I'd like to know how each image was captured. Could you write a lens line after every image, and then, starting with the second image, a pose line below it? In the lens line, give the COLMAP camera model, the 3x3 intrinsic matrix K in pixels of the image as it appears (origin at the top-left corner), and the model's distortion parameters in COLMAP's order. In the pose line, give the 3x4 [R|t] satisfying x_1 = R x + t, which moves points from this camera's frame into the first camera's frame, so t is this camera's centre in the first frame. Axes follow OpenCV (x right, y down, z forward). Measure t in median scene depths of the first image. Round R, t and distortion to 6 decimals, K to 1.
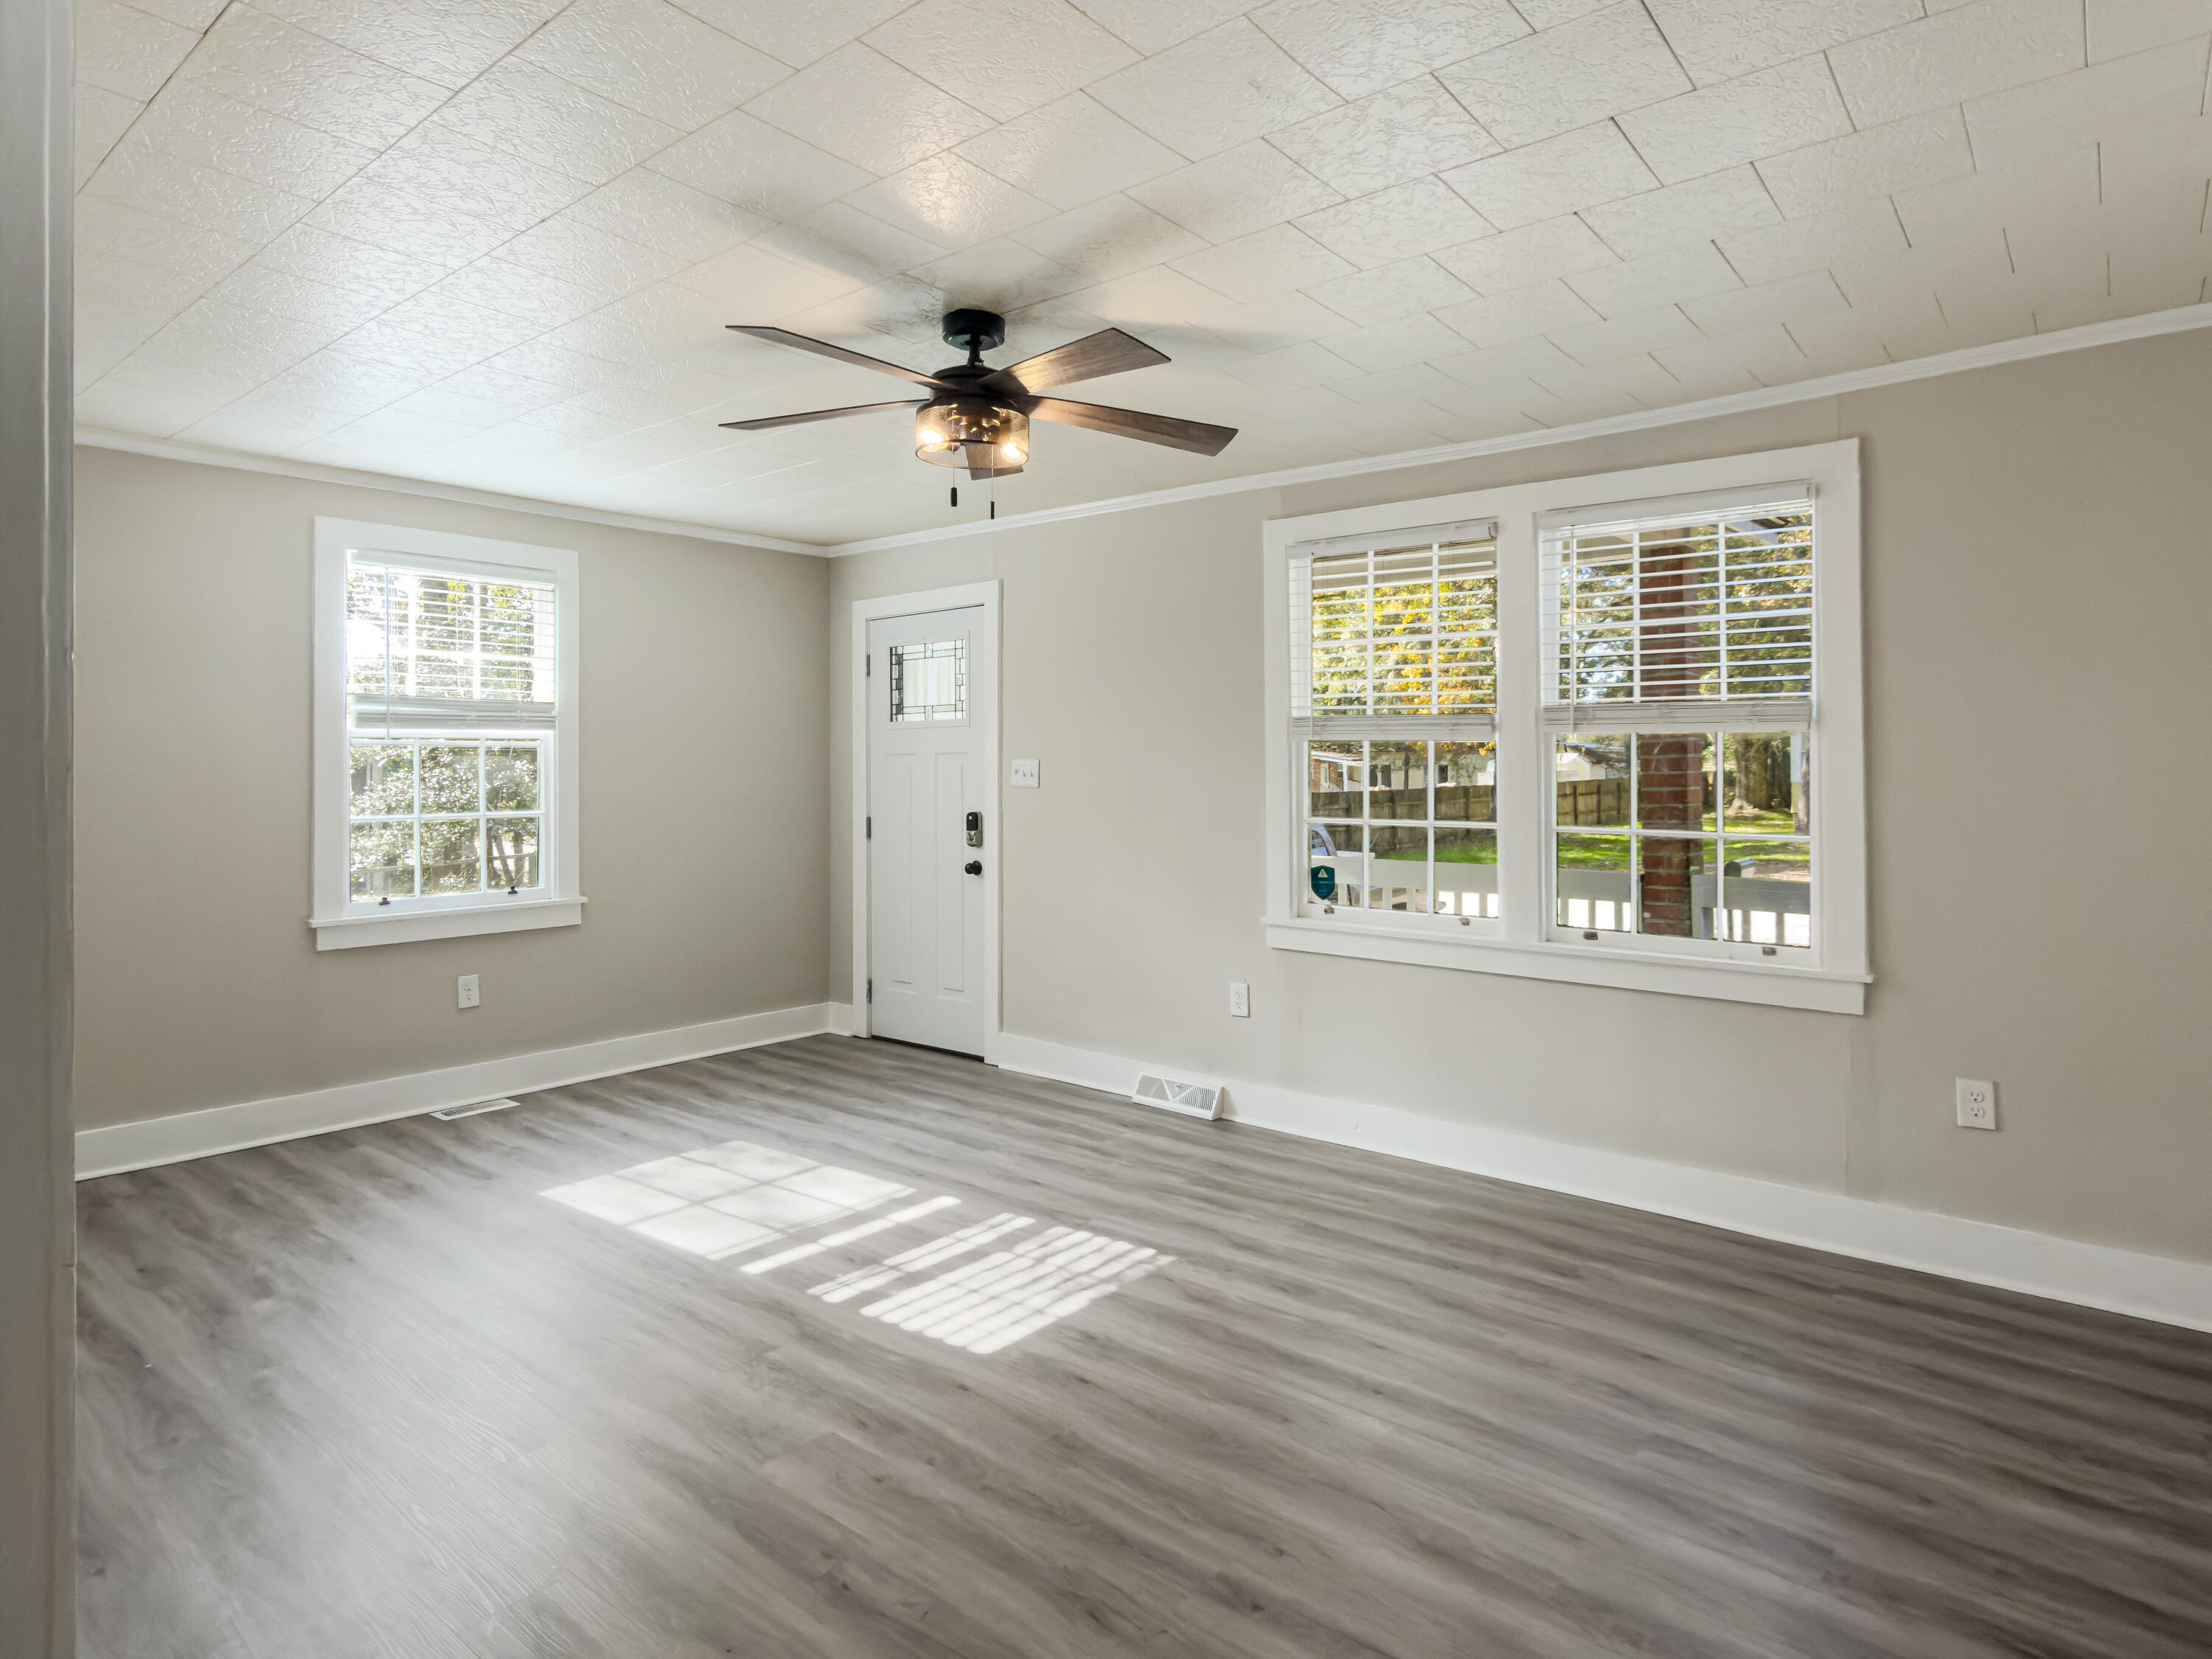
lens RADIAL K [[1225.3, 0, 1106.8], [0, 1225.3, 776.9], [0, 0, 1]] dist [-0.003454, -0.000784]
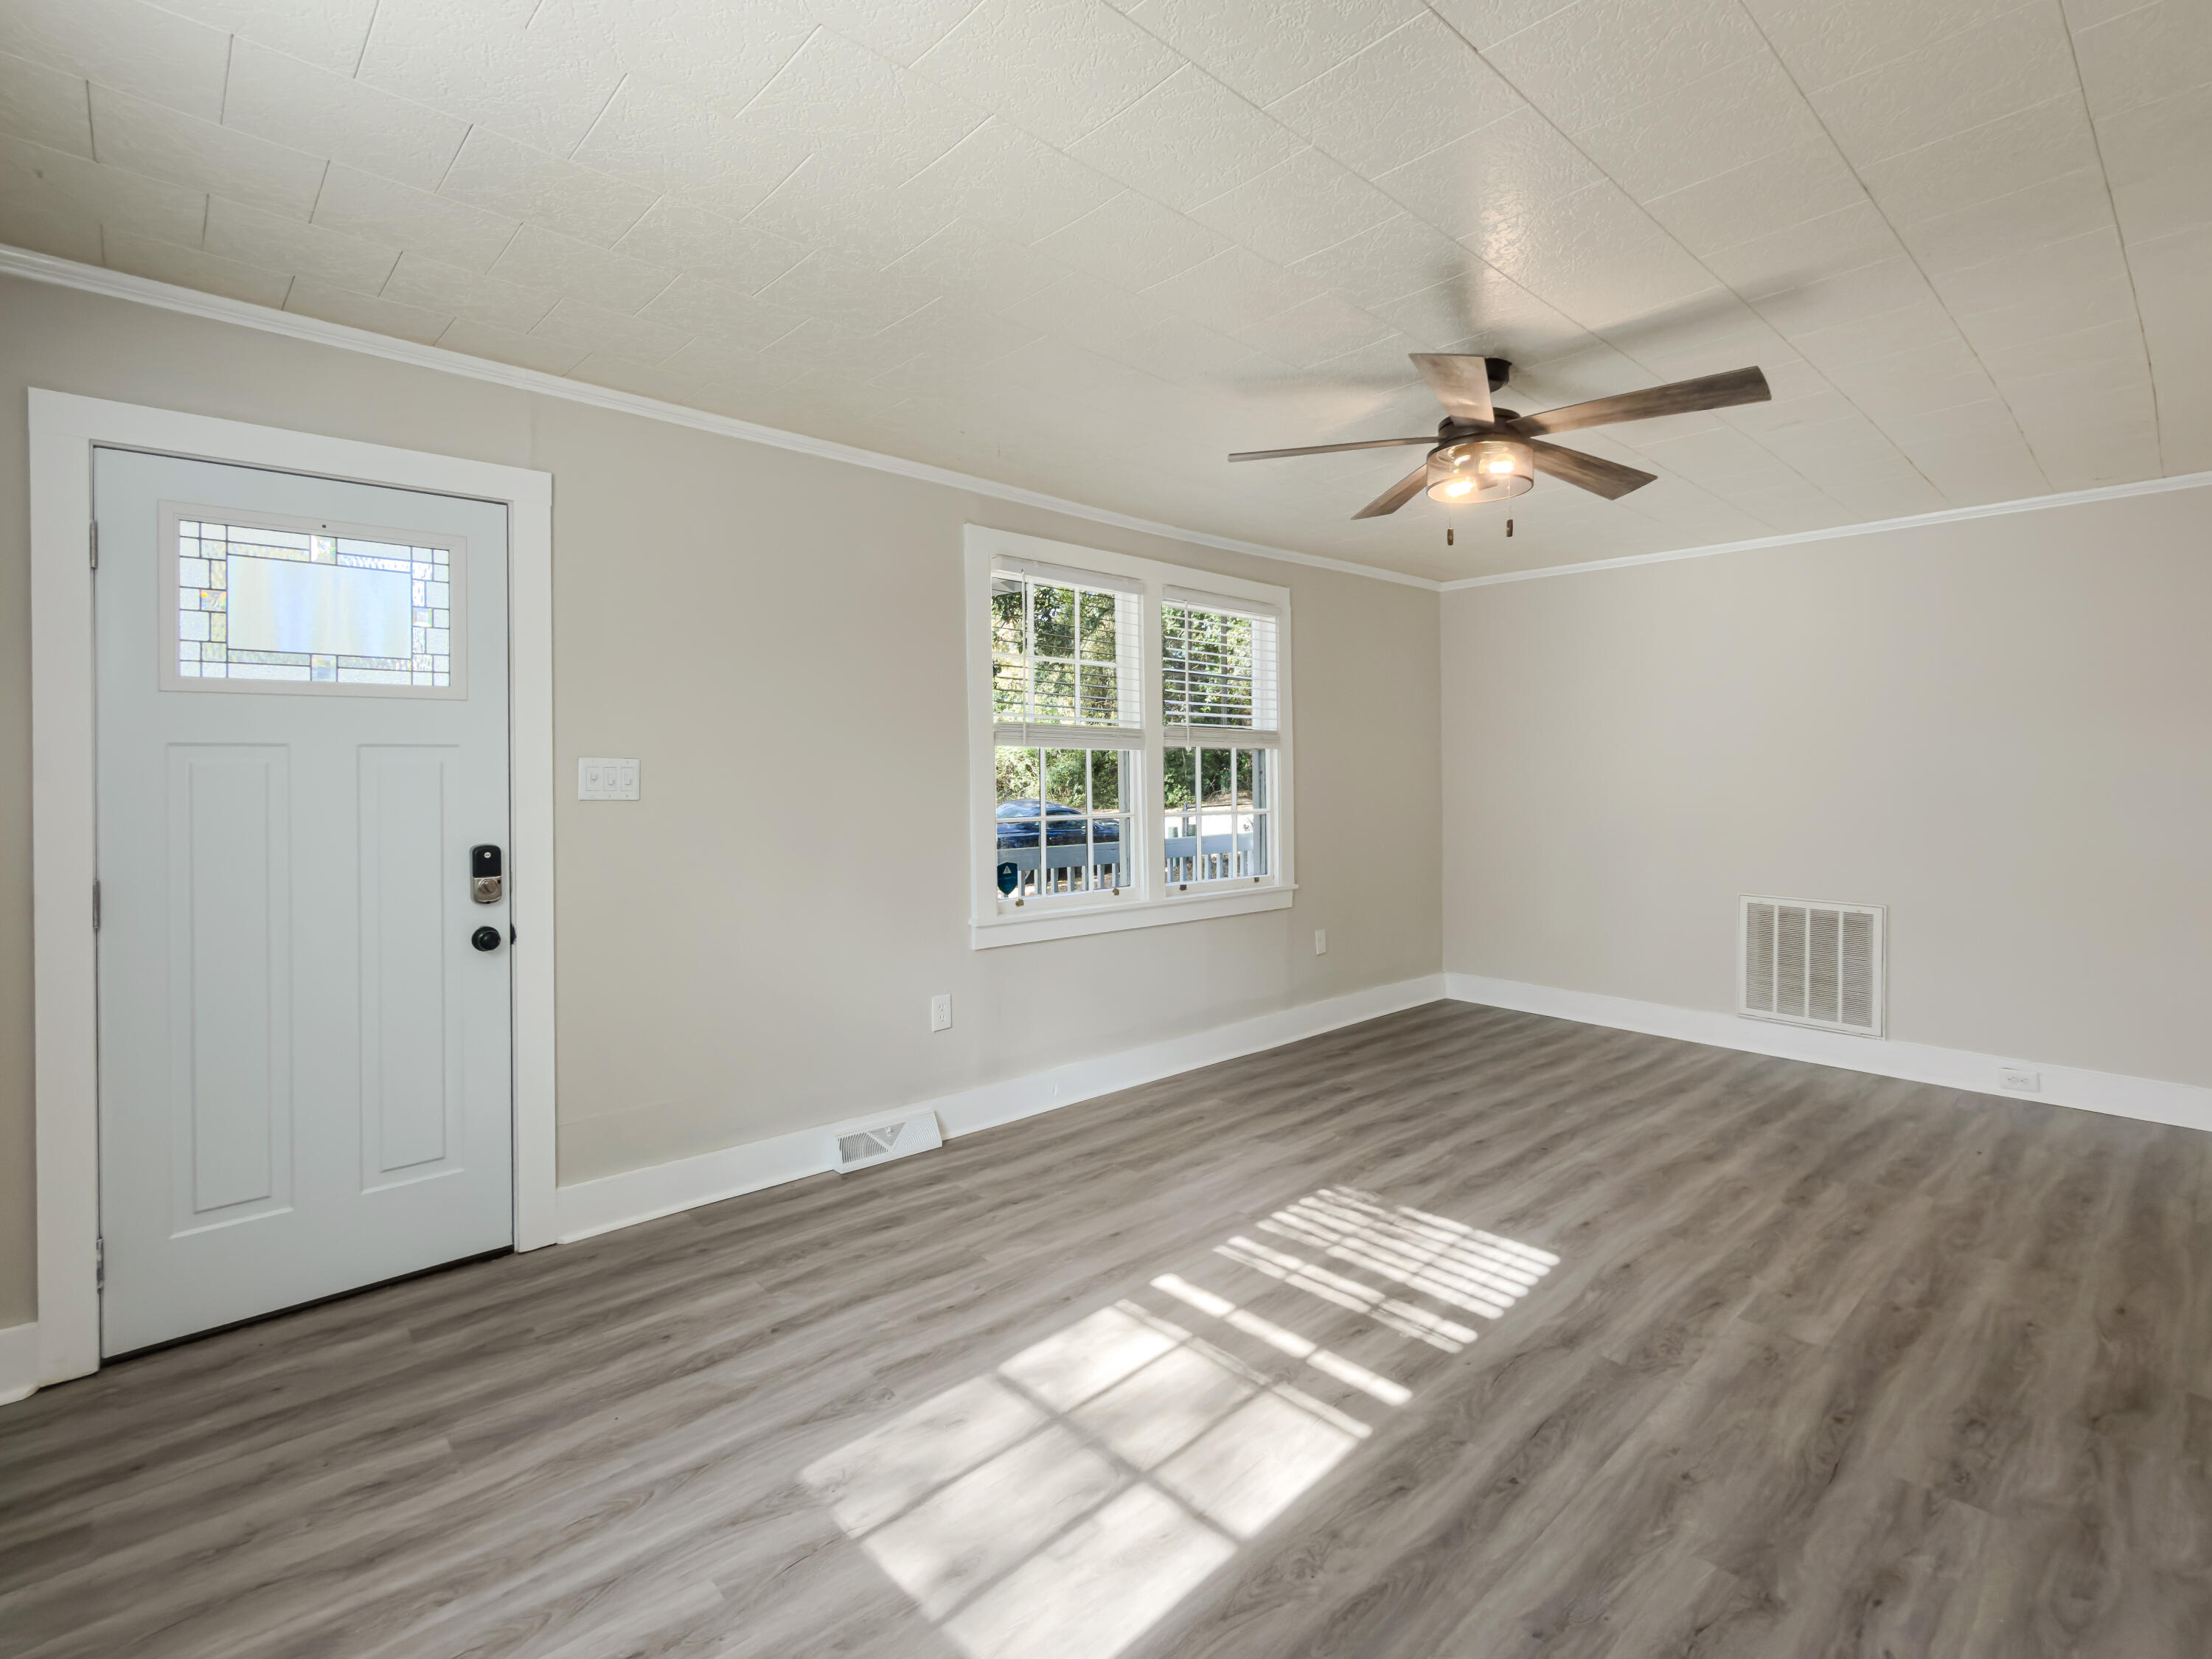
lens RADIAL K [[1054.5, 0, 1106.4], [0, 1054.5, 771.0], [0, 0, 1]] dist [0.001924, 0.000544]
pose [[0.140037, 0.000693, 0.990146, -0.944826], [0.009406, 0.999954, -0.002030, -0.006083], [-0.990102, 0.009597, 0.140024, 1.028856]]
